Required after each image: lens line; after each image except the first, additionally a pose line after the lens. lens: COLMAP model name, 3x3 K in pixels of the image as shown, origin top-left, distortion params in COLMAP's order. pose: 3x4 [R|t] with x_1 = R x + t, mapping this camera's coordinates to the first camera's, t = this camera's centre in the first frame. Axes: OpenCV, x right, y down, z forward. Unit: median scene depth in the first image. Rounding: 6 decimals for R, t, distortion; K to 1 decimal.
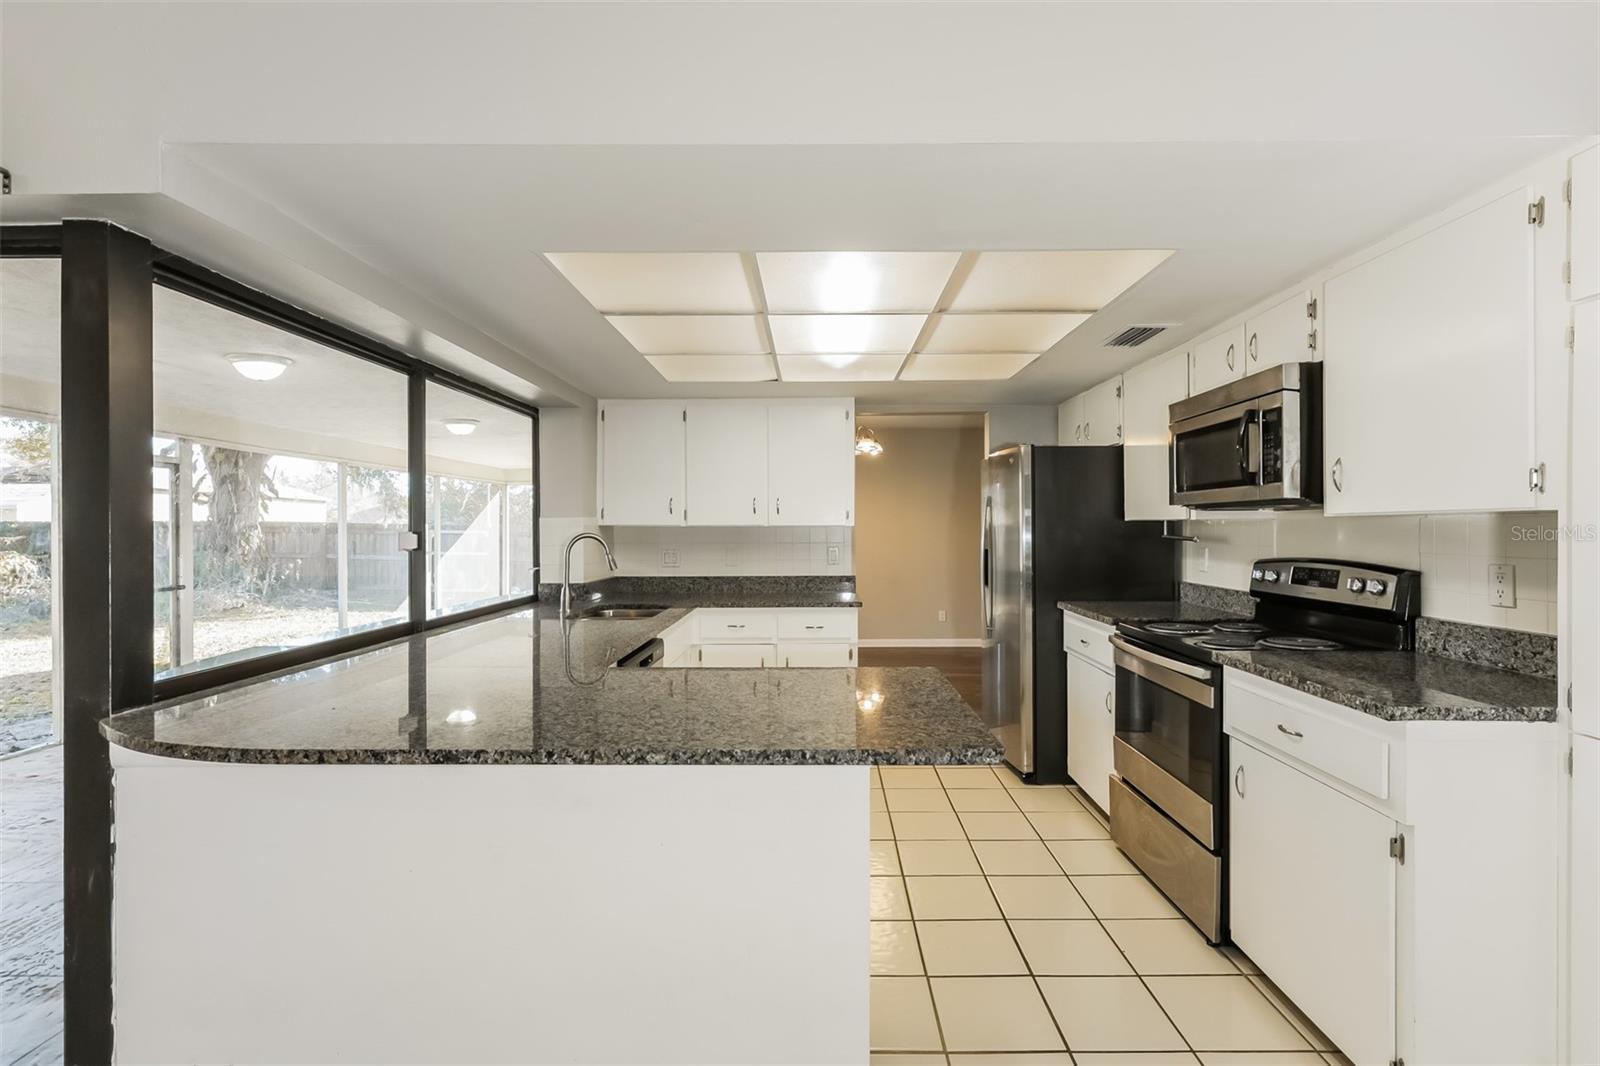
lens RADIAL K [[716.0, 0, 807.4], [0, 716.0, 531.4], [0, 0, 1]] dist [0.000410, 0.001959]
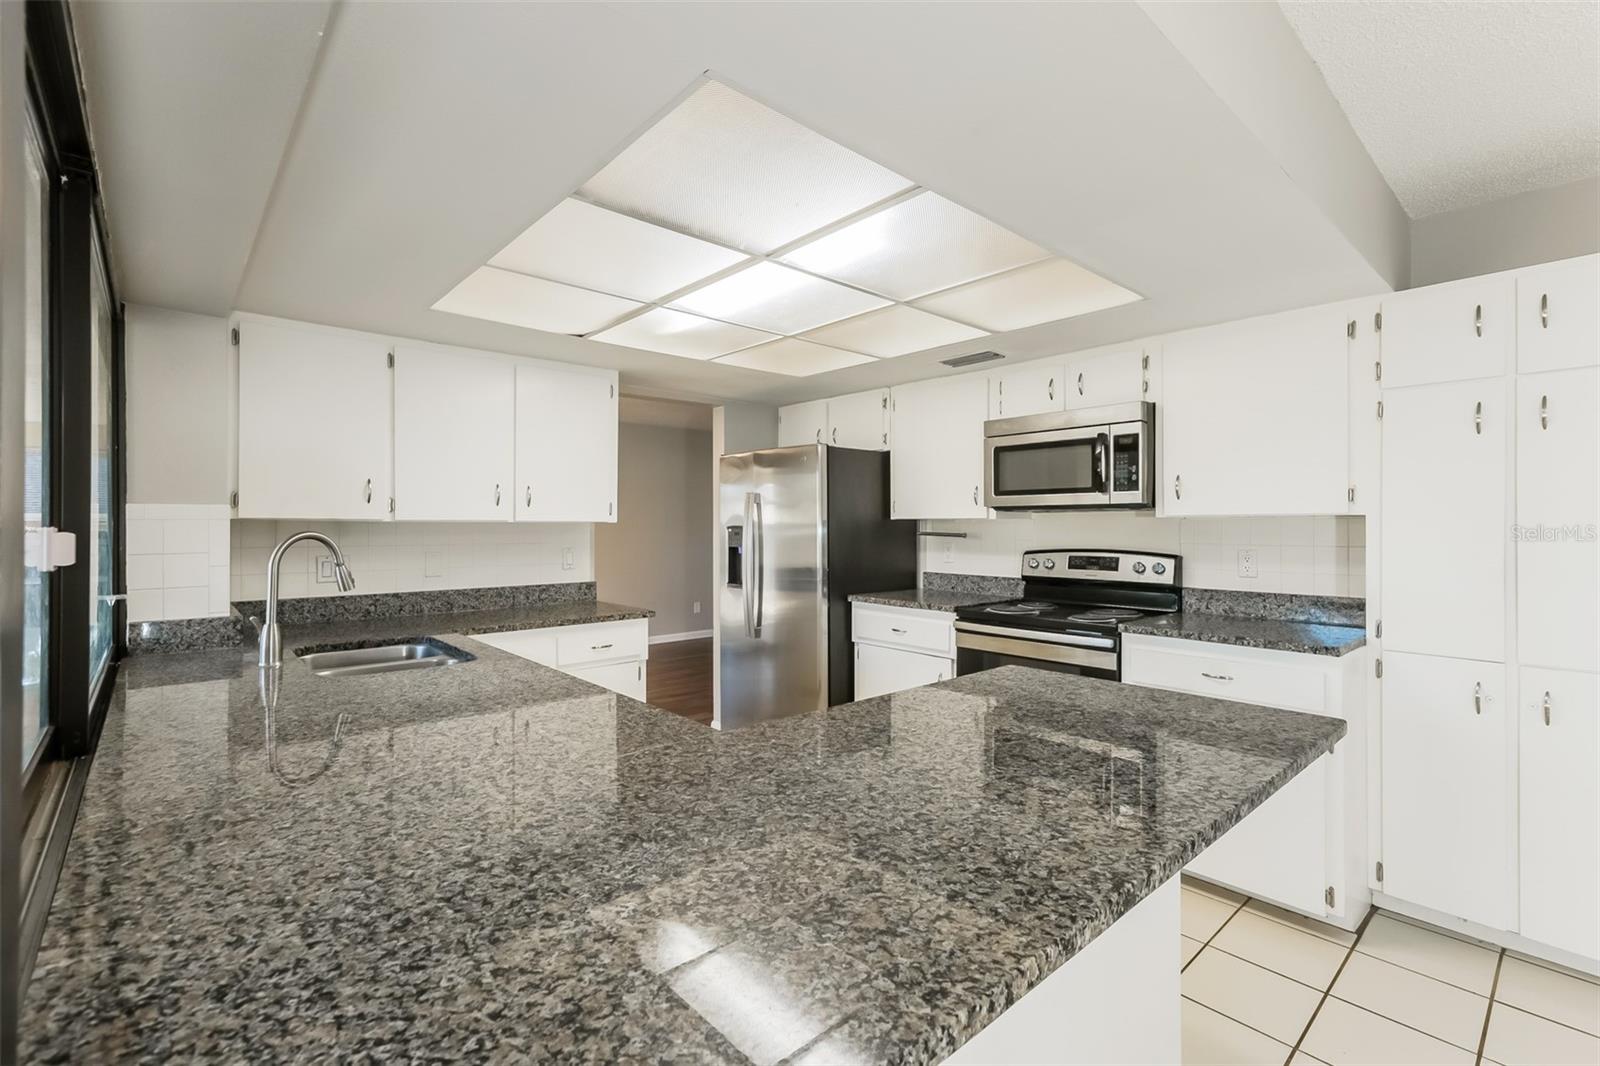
lens RADIAL K [[716.0, 0, 801.7], [0, 716.0, 530.4], [0, 0, 1]] dist [0.000410, 0.001959]
pose [[0.737029, -0.000790, 0.675861, -0.448112], [0.000521, 1.000000, 0.000601, 0.001545], [-0.675861, -0.000091, 0.737029, 0.295059]]
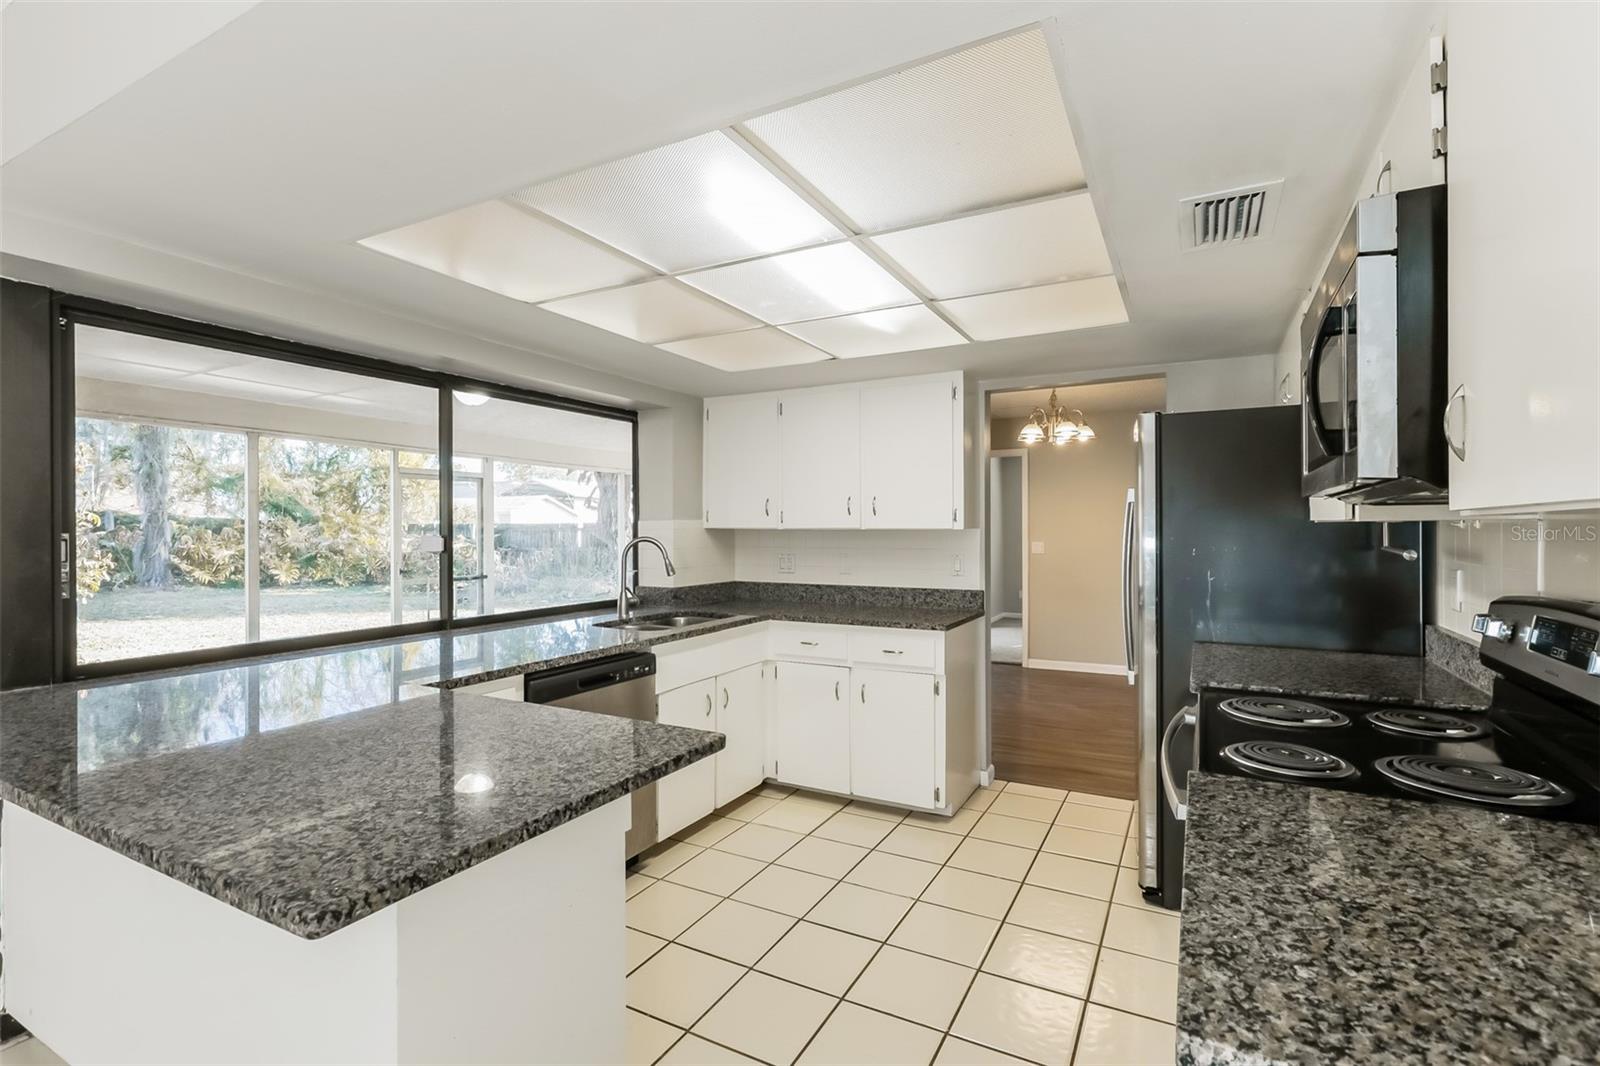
lens RADIAL K [[716.0, 0, 813.2], [0, 716.0, 535.0], [0, 0, 1]] dist [0.000410, 0.001959]
pose [[0.893103, 0.005805, -0.449814, 0.360137], [-0.003869, 0.999979, 0.005224, -0.006472], [0.449835, -0.002925, 0.893107, 0.259132]]
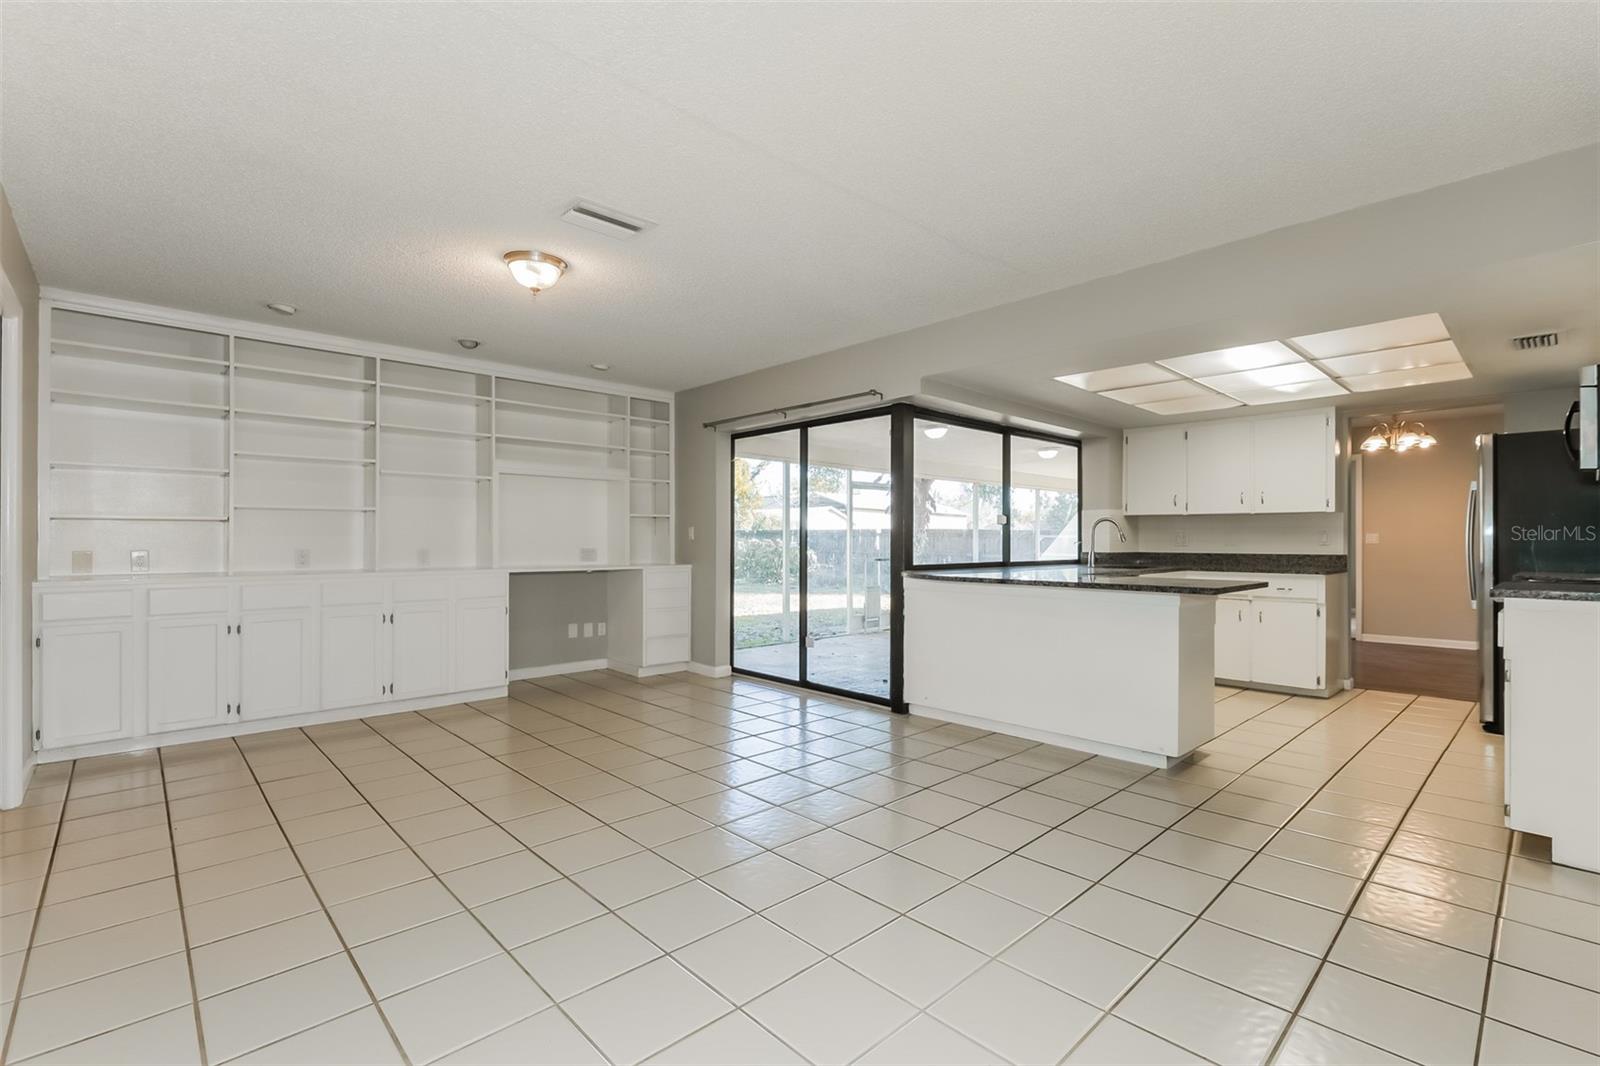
lens RADIAL K [[702.6, 0, 820.8], [0, 702.6, 541.3], [0, 0, 1]] dist [-0.003336, 0.000977]
pose [[0.700558, 0.007645, -0.713554, 0.393818], [-0.010258, 0.999947, 0.000643, 0.065444], [0.713522, 0.006869, 0.700600, -0.591469]]
